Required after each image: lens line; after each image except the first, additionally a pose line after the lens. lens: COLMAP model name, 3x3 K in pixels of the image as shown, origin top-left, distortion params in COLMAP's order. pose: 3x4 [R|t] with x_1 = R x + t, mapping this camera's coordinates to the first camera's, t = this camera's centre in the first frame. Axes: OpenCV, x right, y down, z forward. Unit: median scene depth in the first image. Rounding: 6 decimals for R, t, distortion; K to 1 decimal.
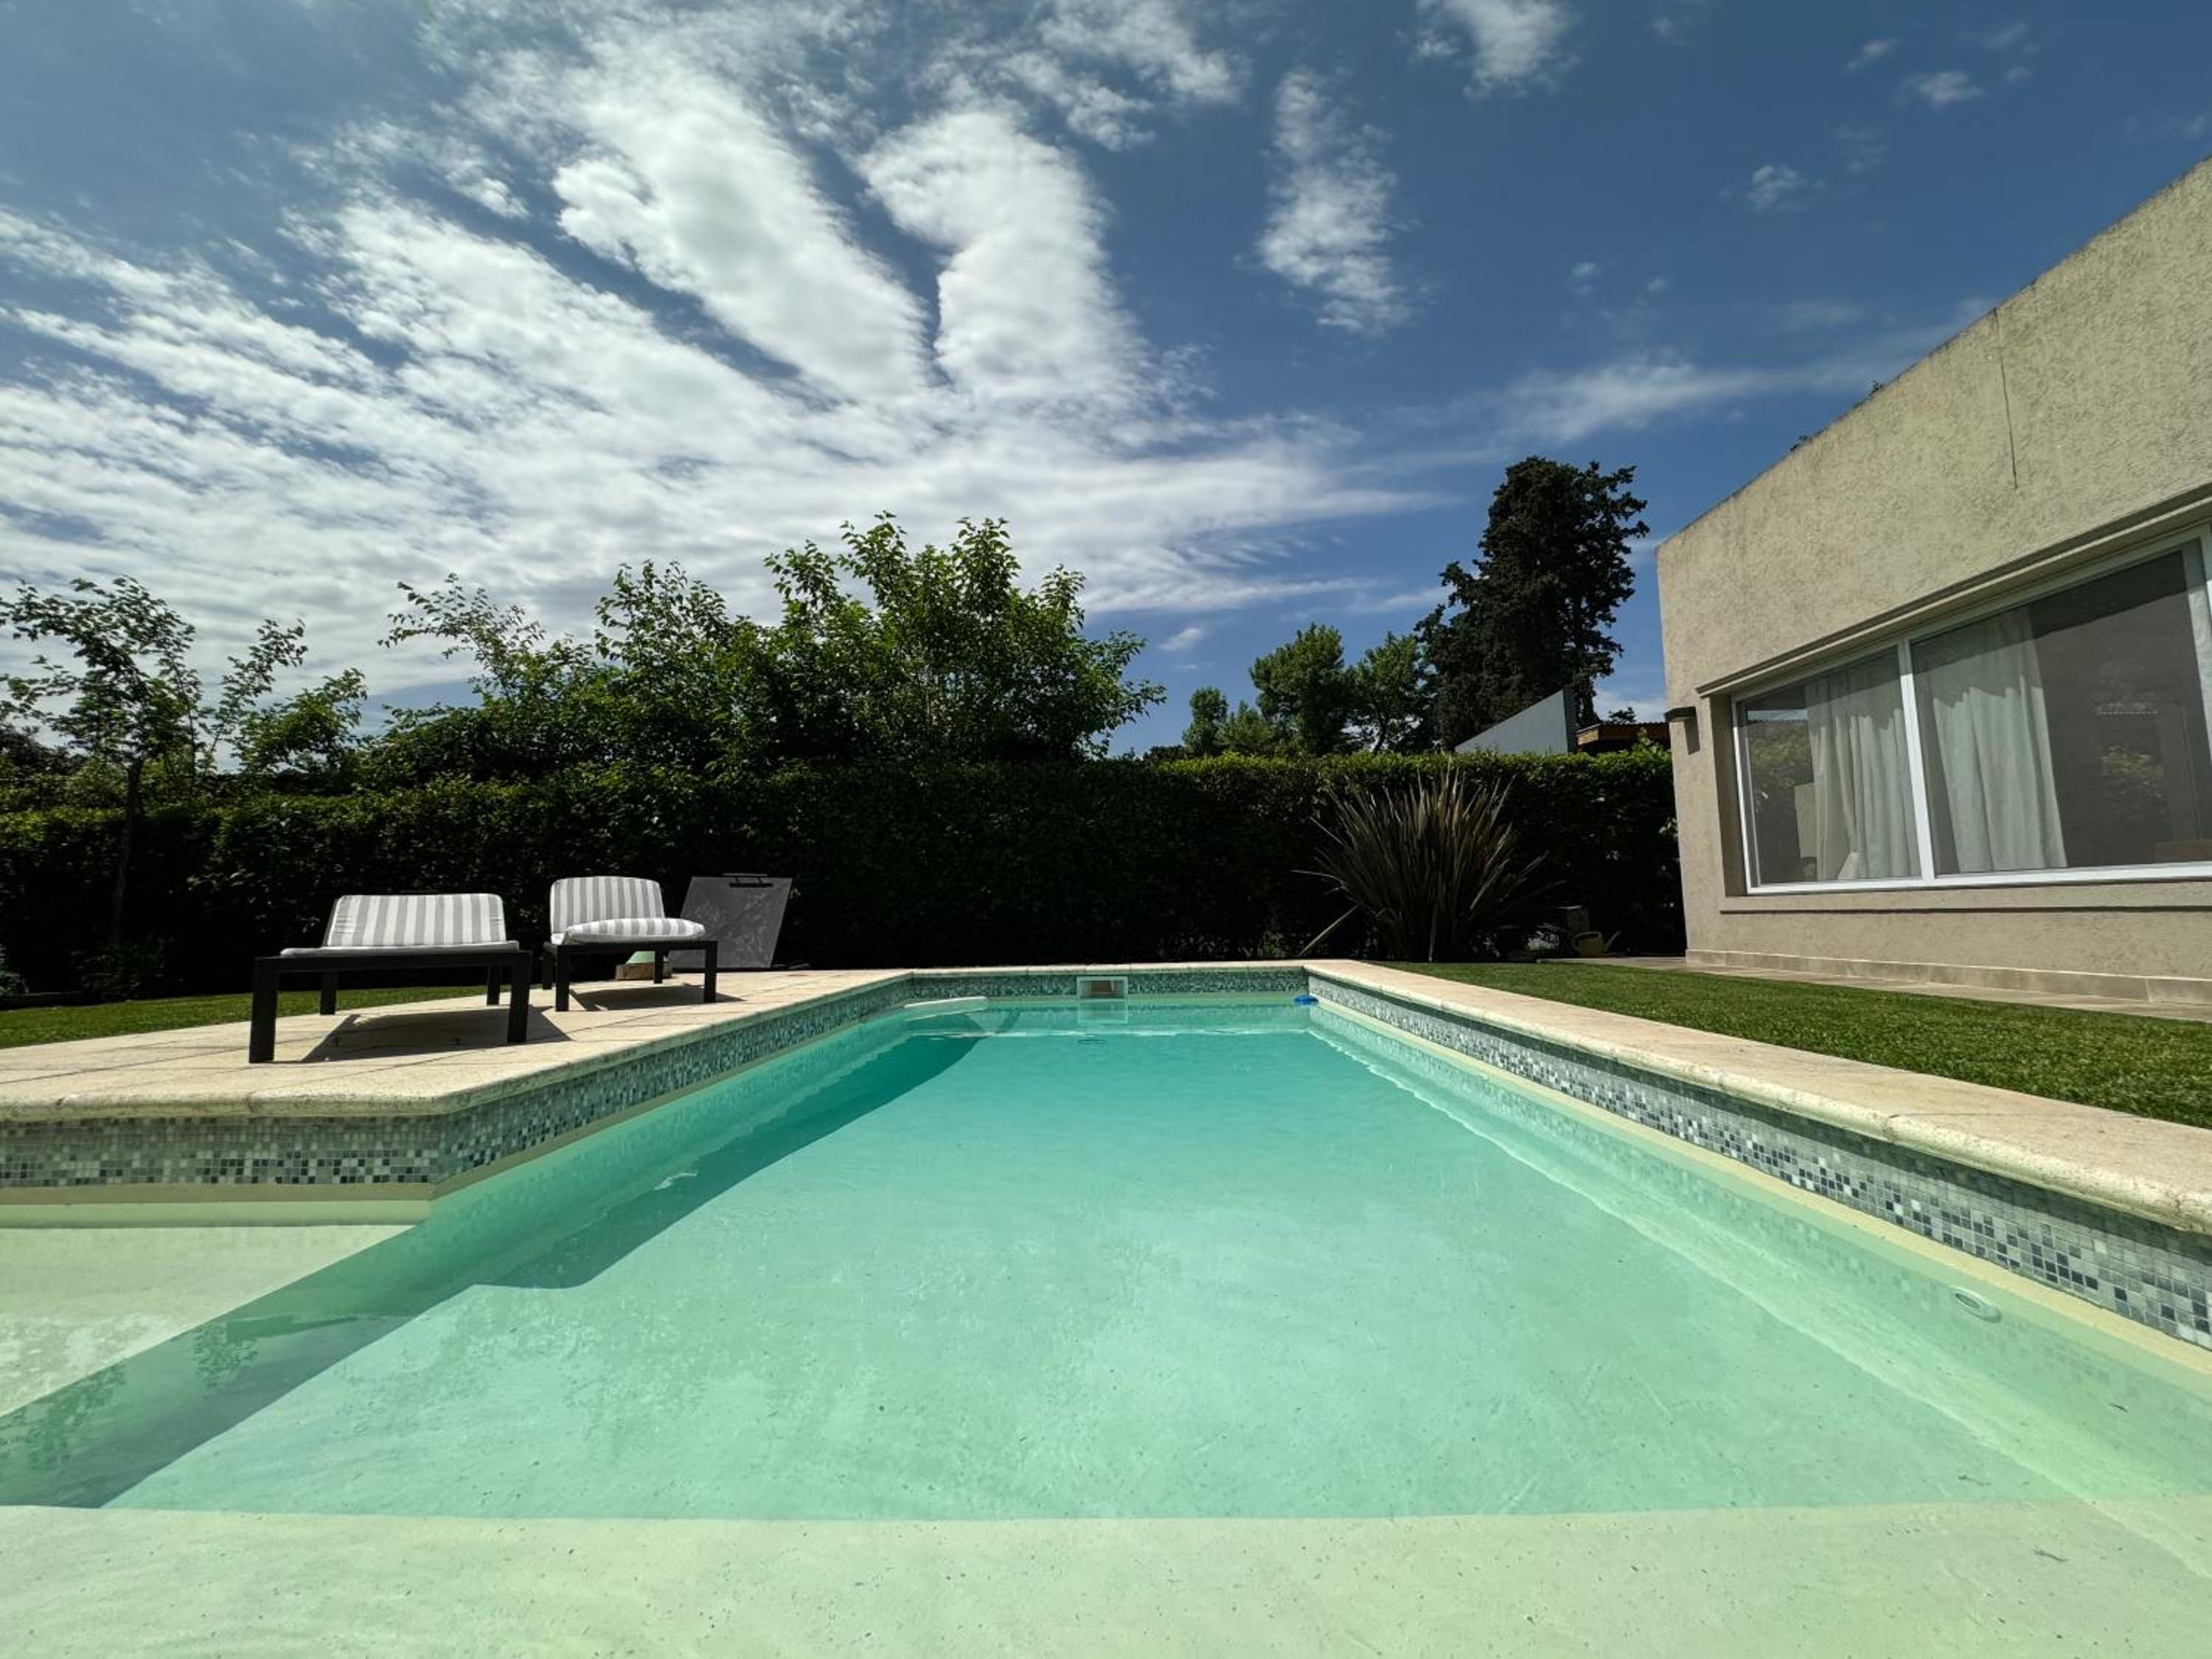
lens RADIAL K [[880.5, 0, 1105.3], [0, 880.5, 831.4], [0, 0, 1]] dist [-0.001528, 0.000273]
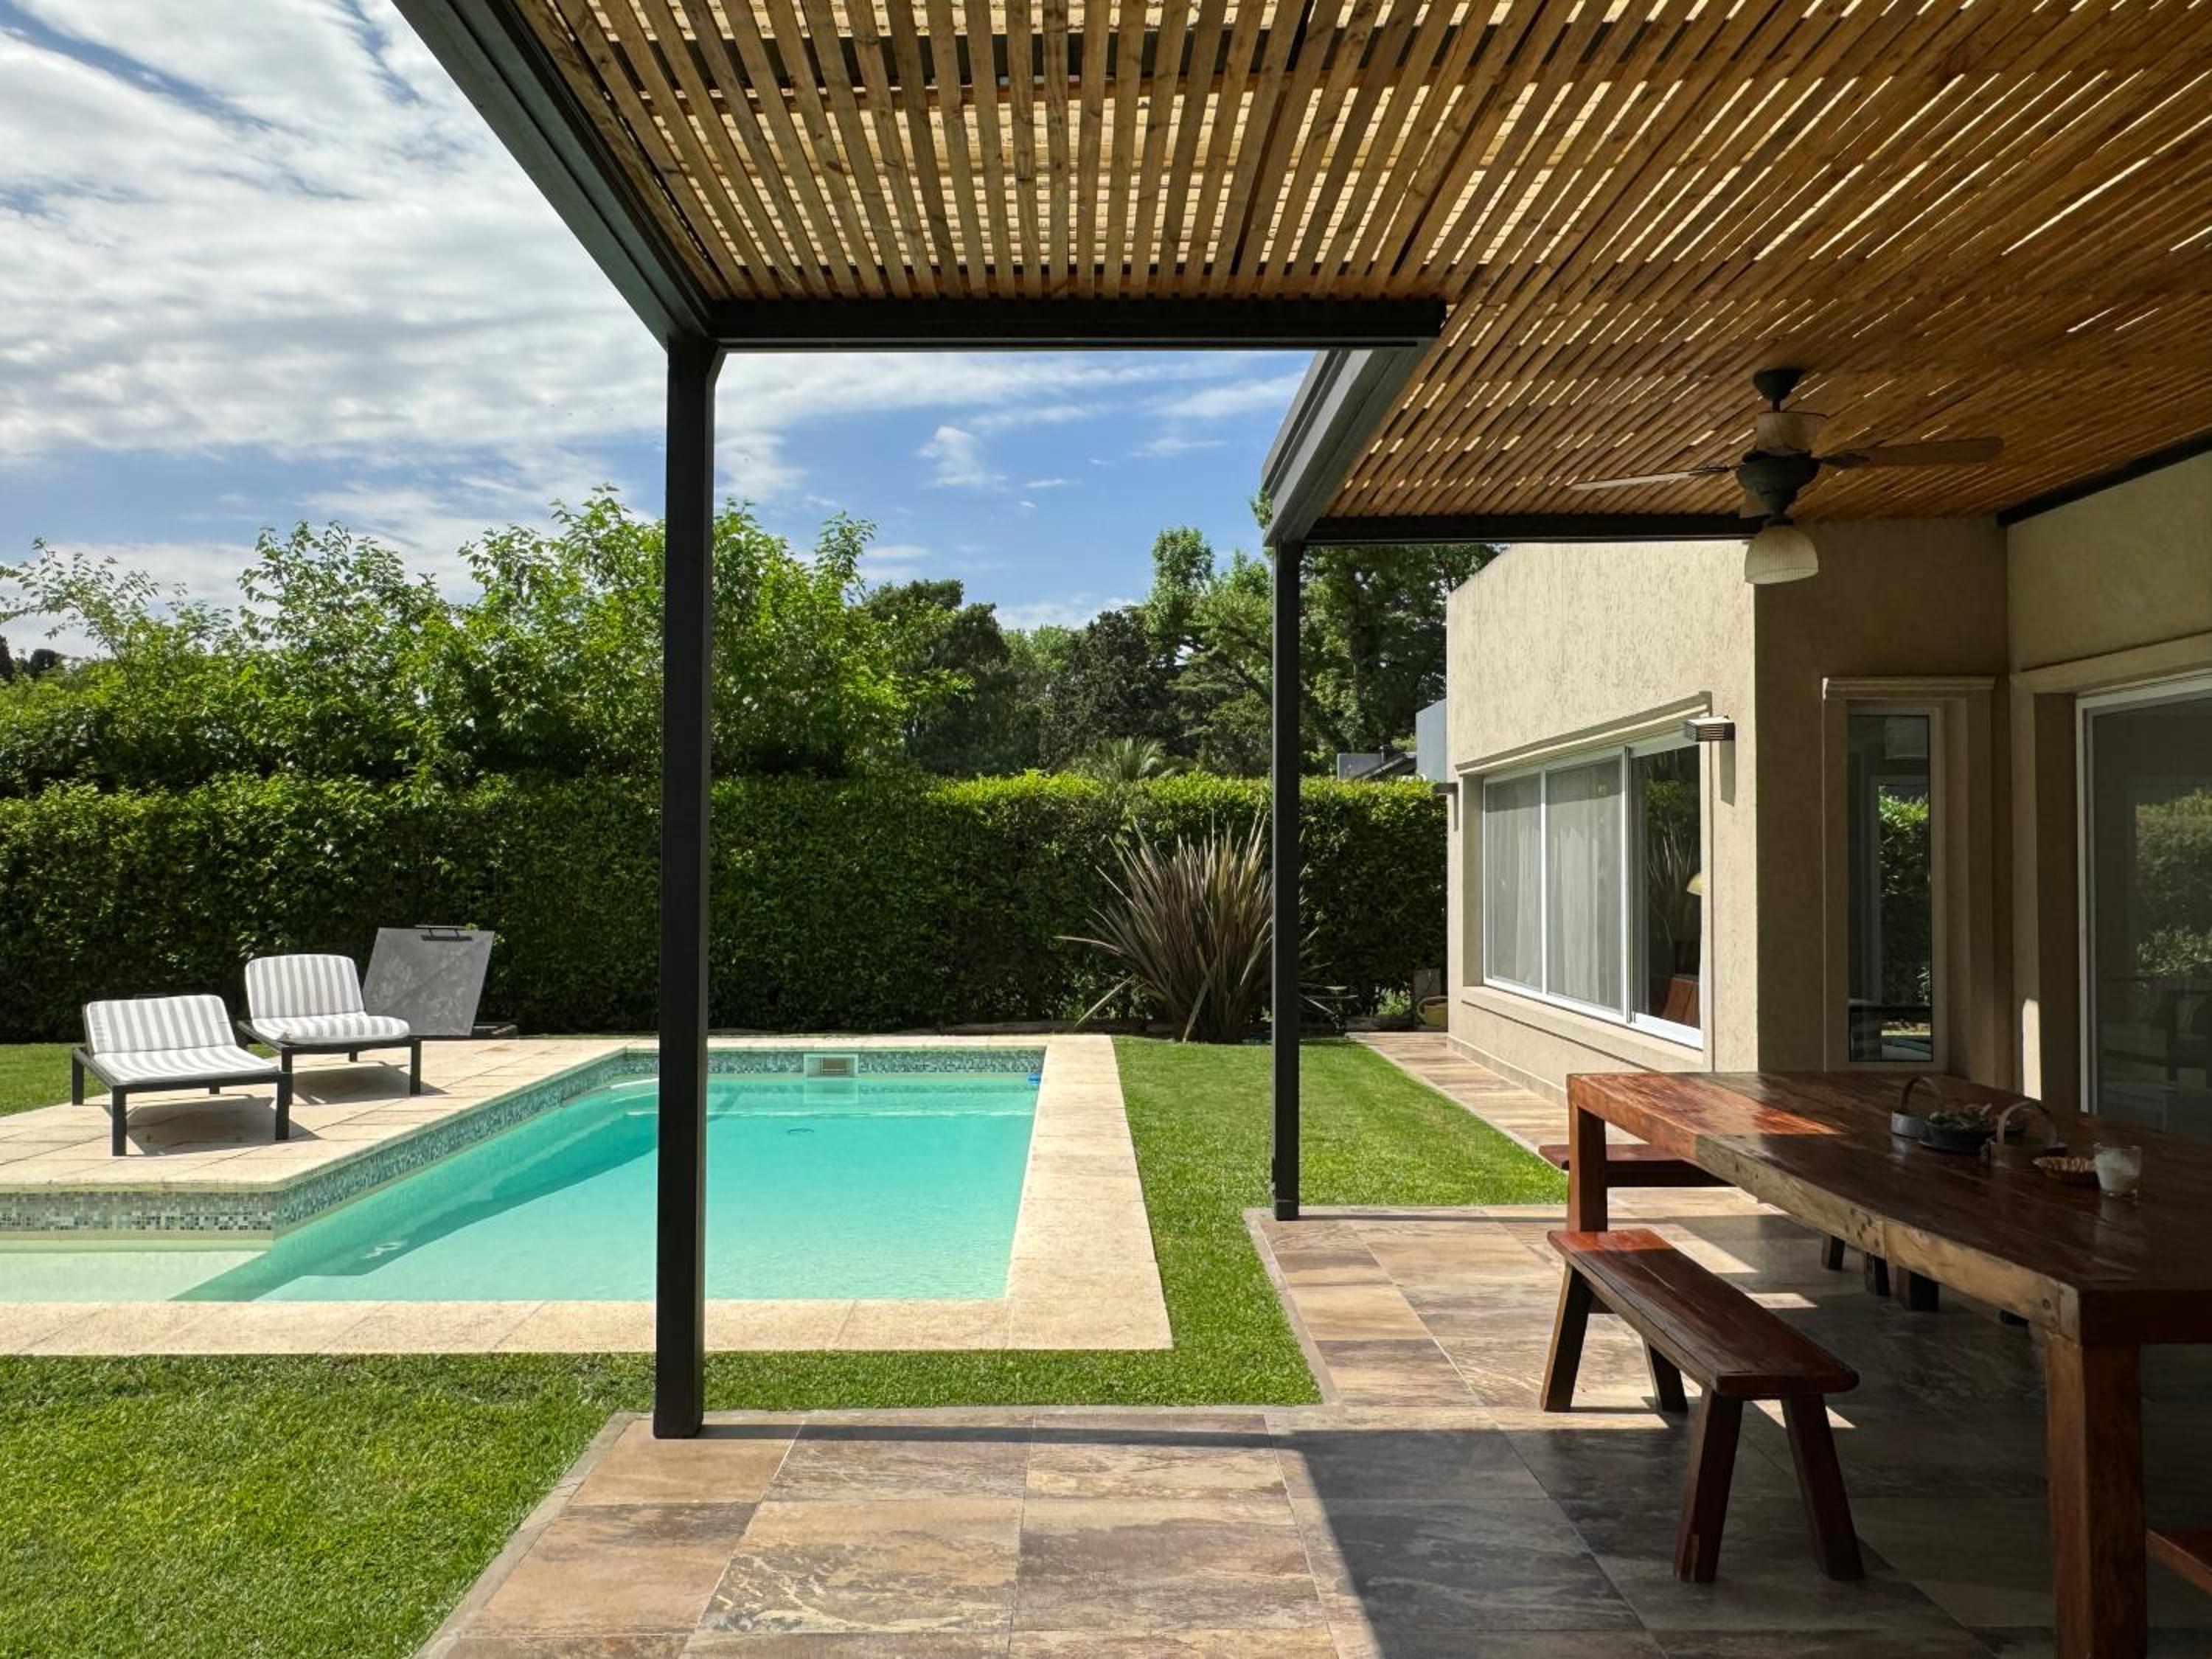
lens RADIAL K [[1519.8, 0, 1106.0], [0, 1519.8, 829.5], [0, 0, 1]] dist [-0.007347, 0.002519]
pose [[0.999233, 0.017099, 0.035219, 0.174332], [-0.019487, 0.997453, 0.068607, -0.144726], [-0.033957, -0.069241, 0.997022, -0.458735]]
